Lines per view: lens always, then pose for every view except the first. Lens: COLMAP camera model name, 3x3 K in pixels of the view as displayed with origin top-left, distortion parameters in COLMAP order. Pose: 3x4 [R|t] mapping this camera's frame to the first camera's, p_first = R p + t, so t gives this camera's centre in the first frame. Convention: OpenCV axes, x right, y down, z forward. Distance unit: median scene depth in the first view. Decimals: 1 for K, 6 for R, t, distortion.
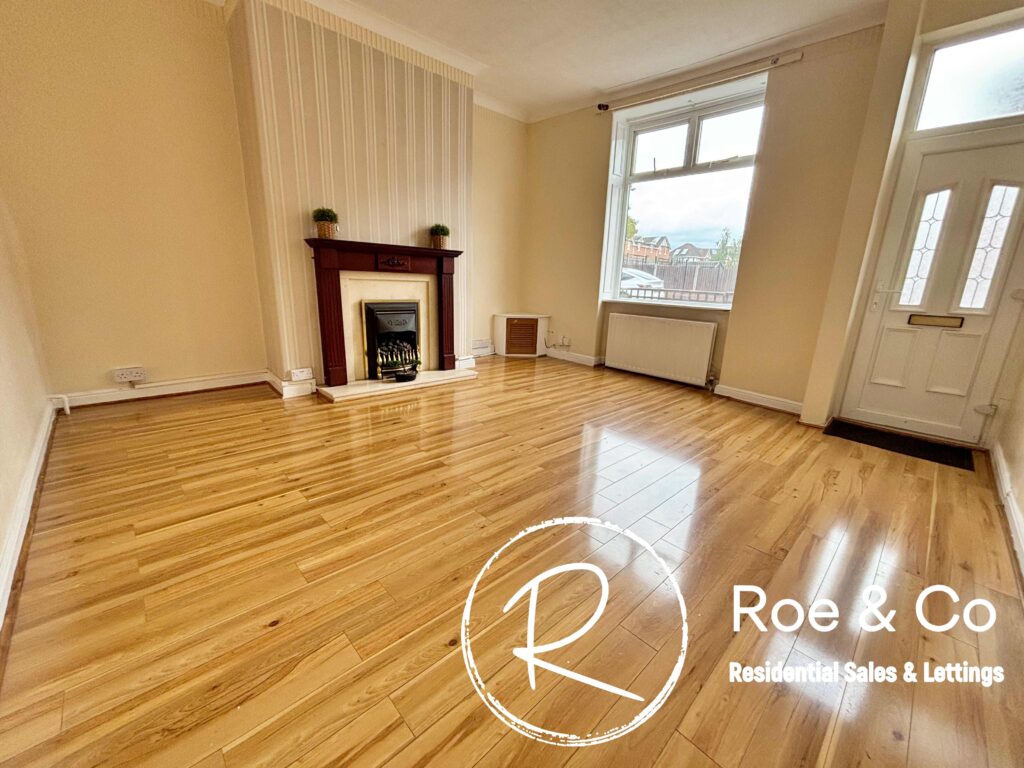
lens RADIAL K [[411.0, 0, 512.0], [0, 411.0, 384.0], [0, 0, 1]] dist [0.000890, -0.000050]
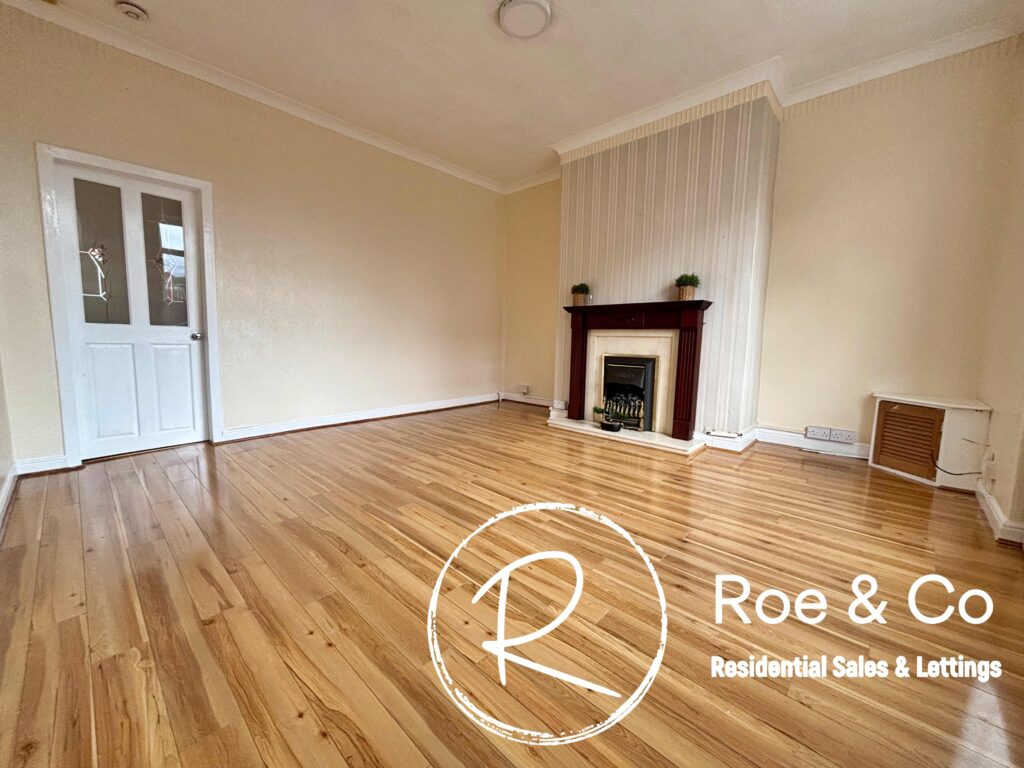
lens RADIAL K [[411.0, 0, 512.0], [0, 411.0, 384.0], [0, 0, 1]] dist [0.000890, -0.000050]
pose [[0.053843, 0.078478, -0.995461, 0.772149], [-0.263685, 0.962638, 0.061628, -0.123855], [0.963105, 0.259170, 0.072525, 0.684981]]
